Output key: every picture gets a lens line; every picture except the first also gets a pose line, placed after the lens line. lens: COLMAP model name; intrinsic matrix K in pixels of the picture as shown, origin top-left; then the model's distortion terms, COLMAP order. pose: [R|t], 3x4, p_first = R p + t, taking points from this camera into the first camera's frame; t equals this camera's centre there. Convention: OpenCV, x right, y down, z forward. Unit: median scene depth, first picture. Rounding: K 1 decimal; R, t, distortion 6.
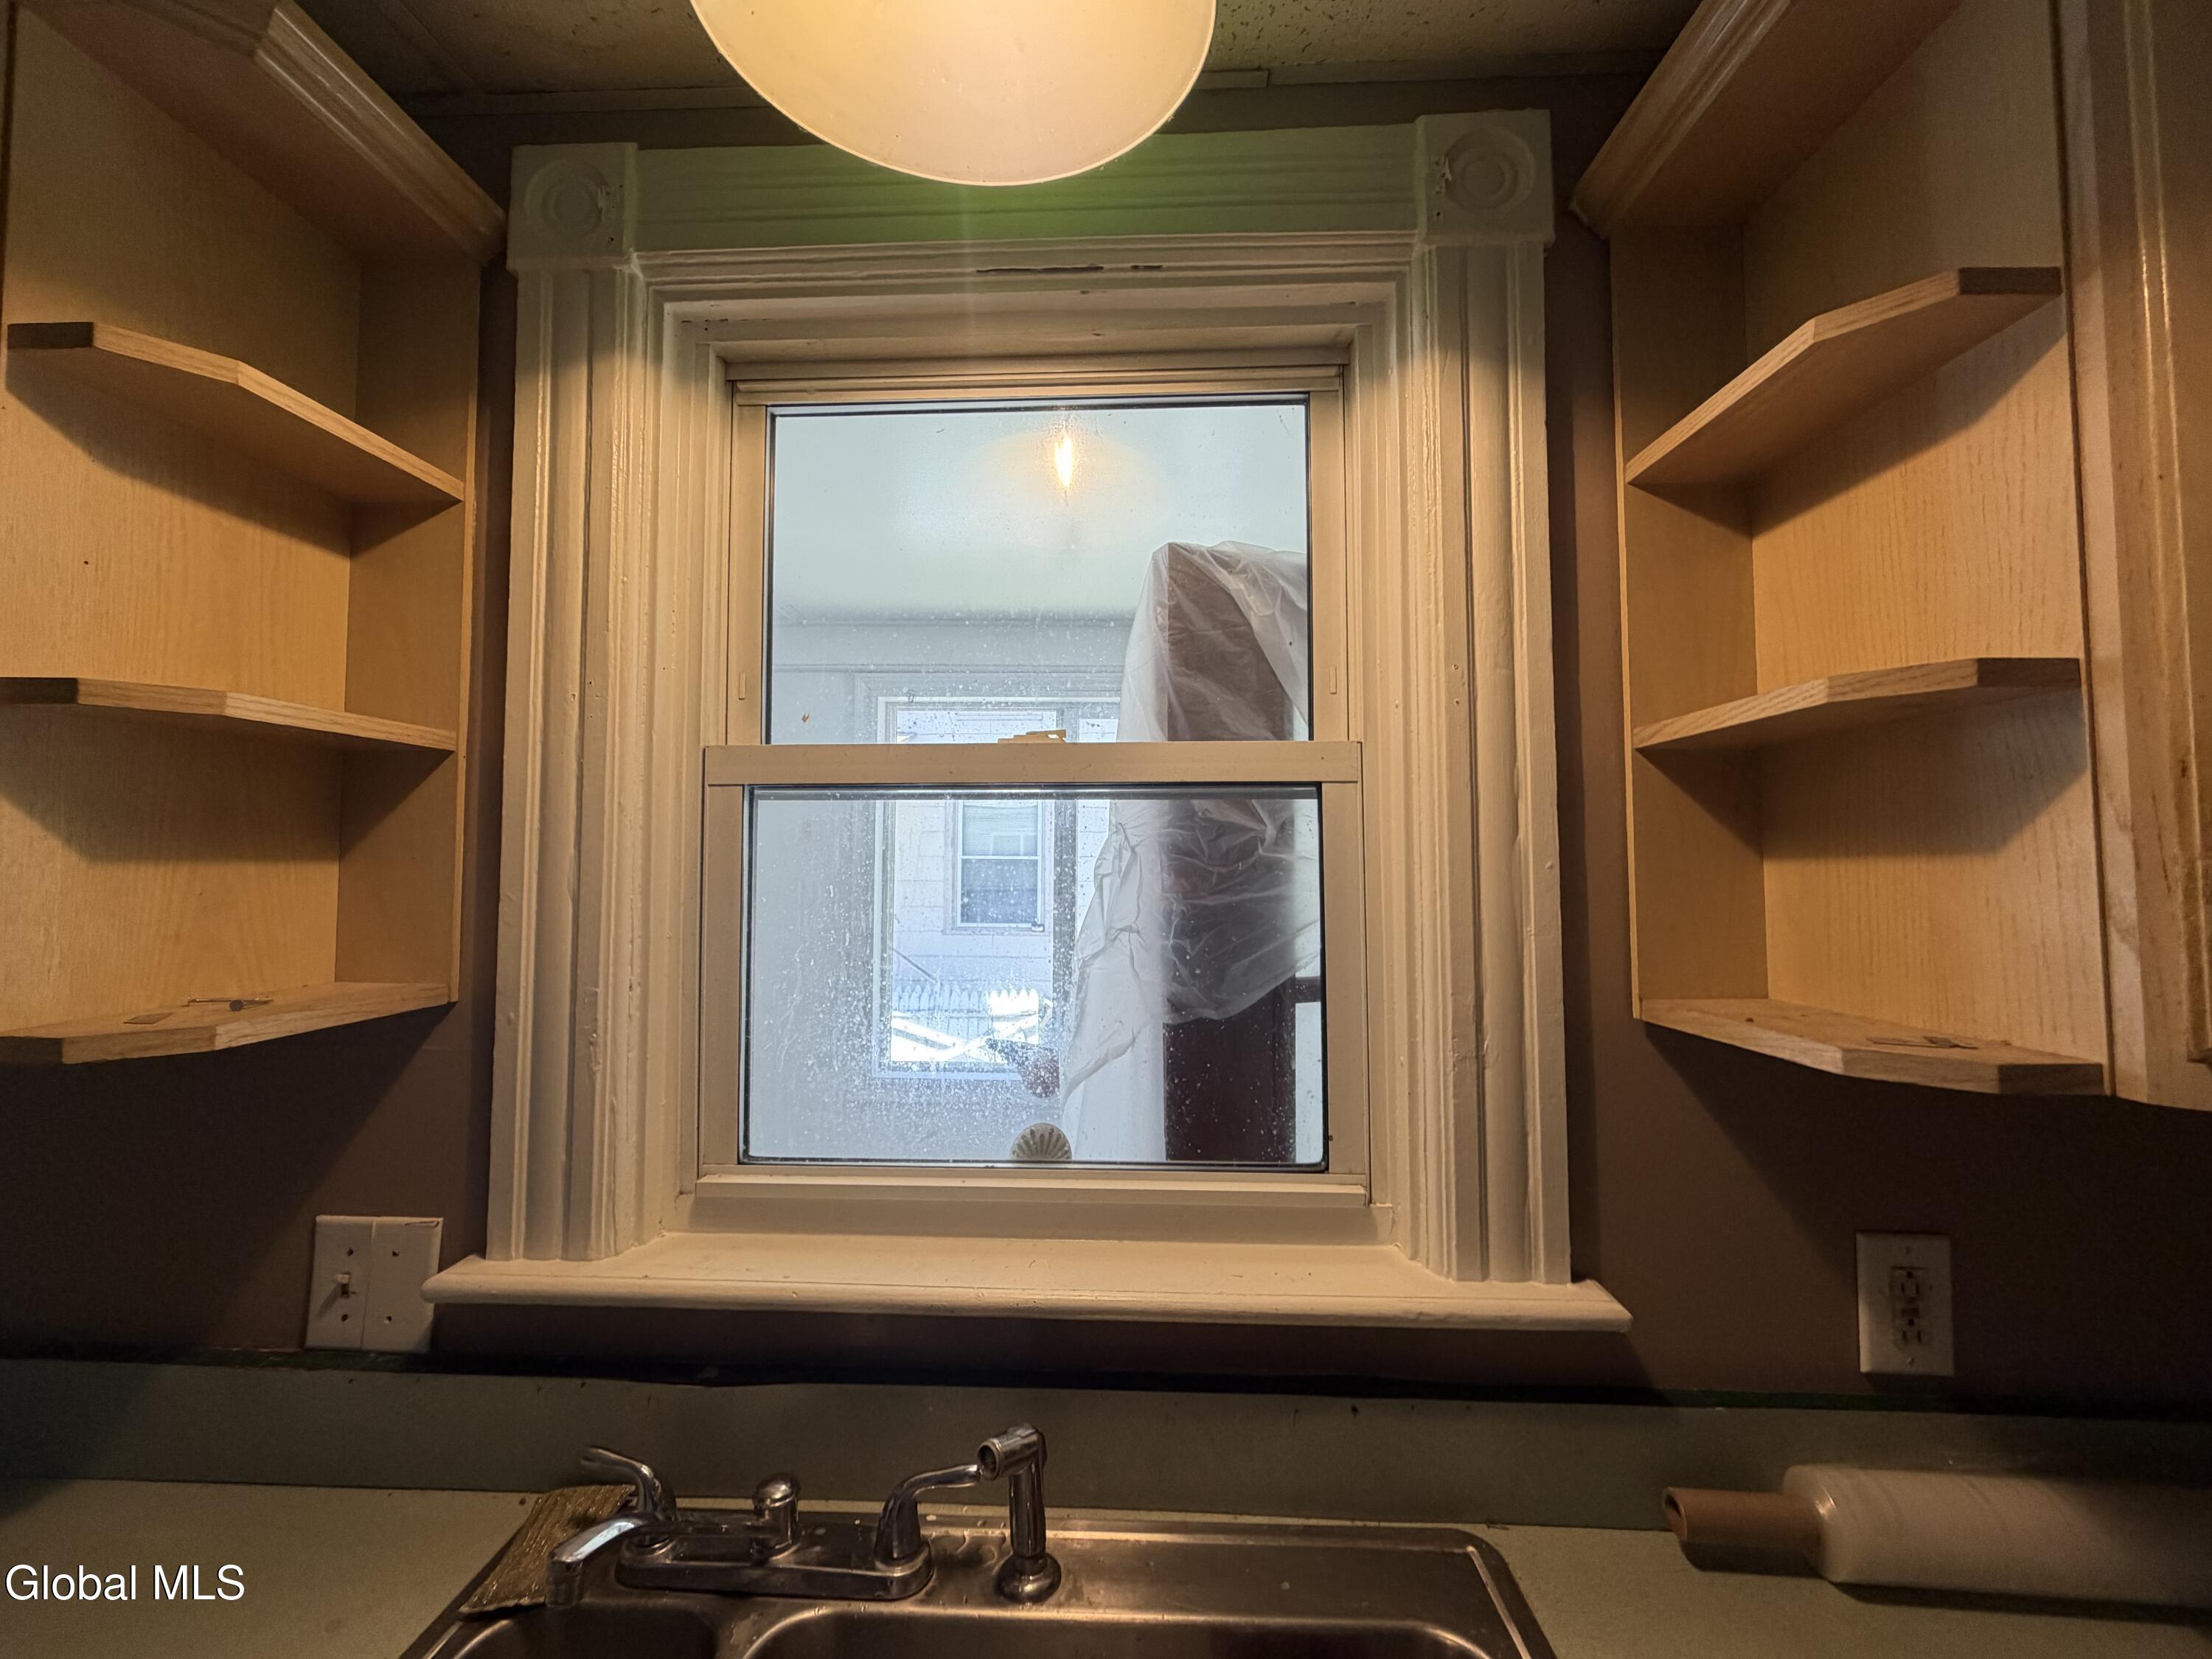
lens RADIAL K [[887.7, 0, 1114.2], [0, 887.7, 832.0], [0, 0, 1]] dist [0.003068, -0.001543]
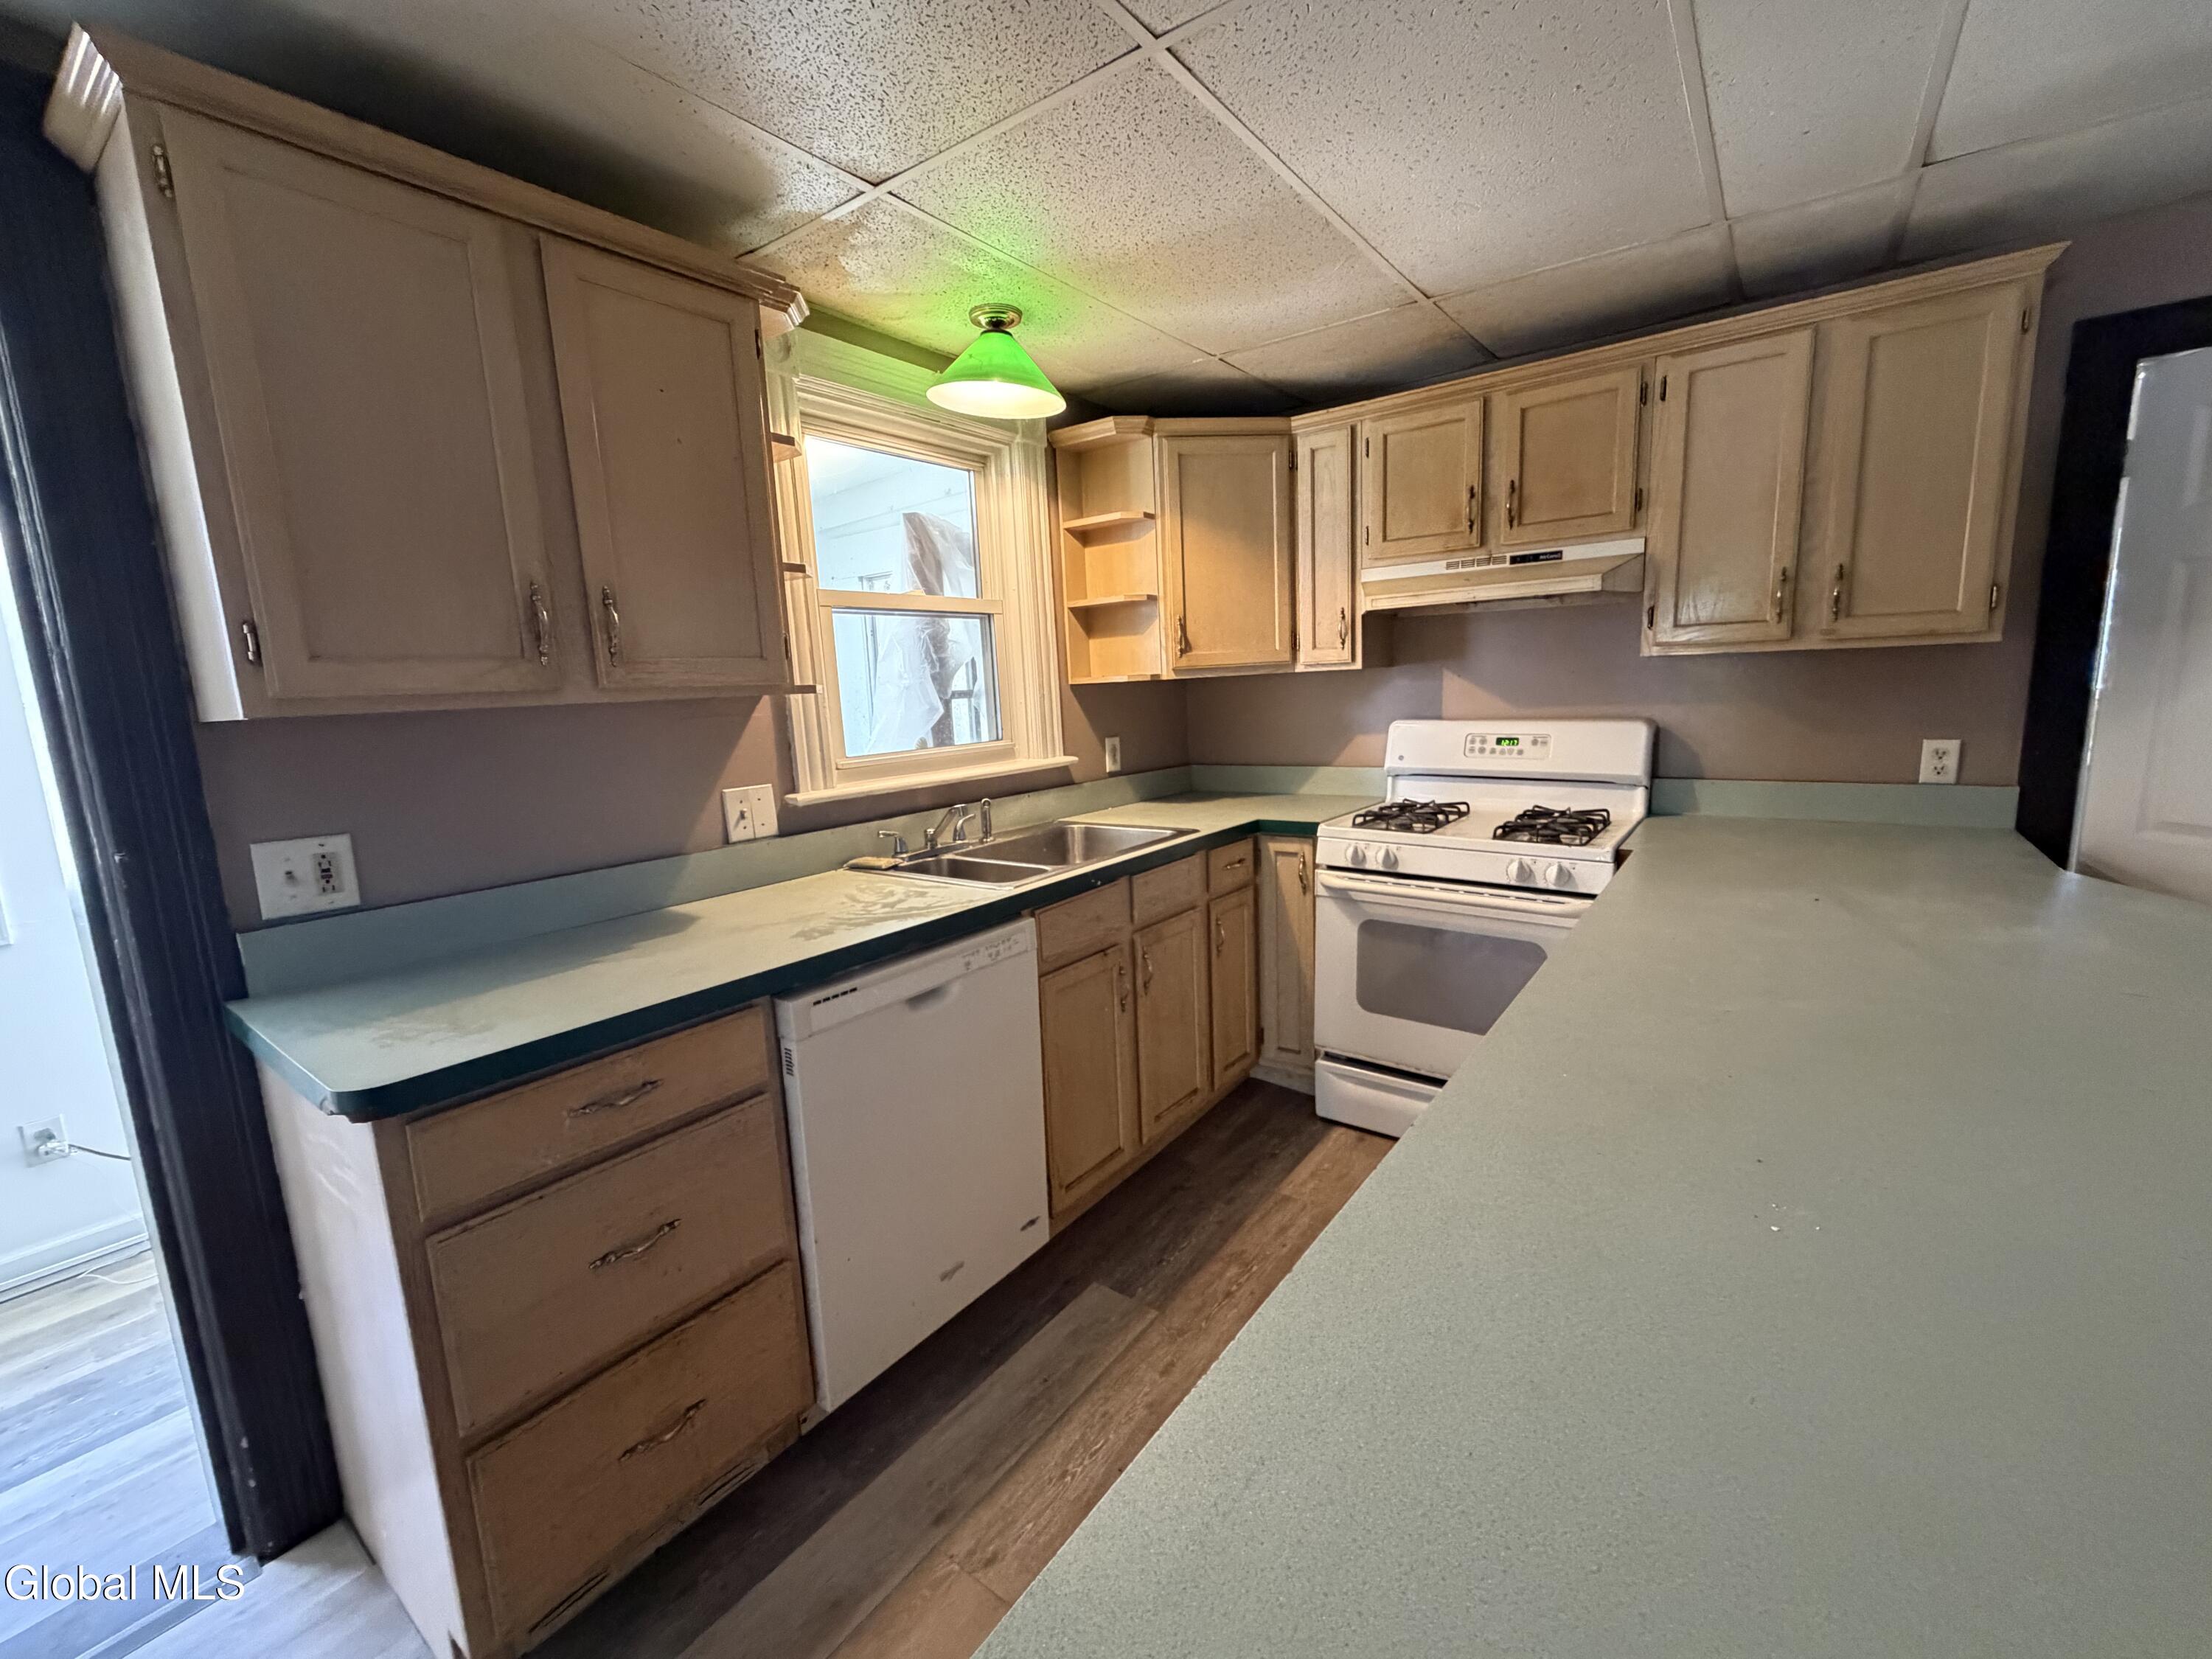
lens RADIAL K [[887.7, 0, 1106.3], [0, 887.7, 819.1], [0, 0, 1]] dist [0.003068, -0.001543]
pose [[0.570029, -0.152786, 0.807294, -2.370308], [0.006885, 0.983412, 0.181256, 0.099936], [-0.821596, -0.097762, 0.561625, -1.226771]]
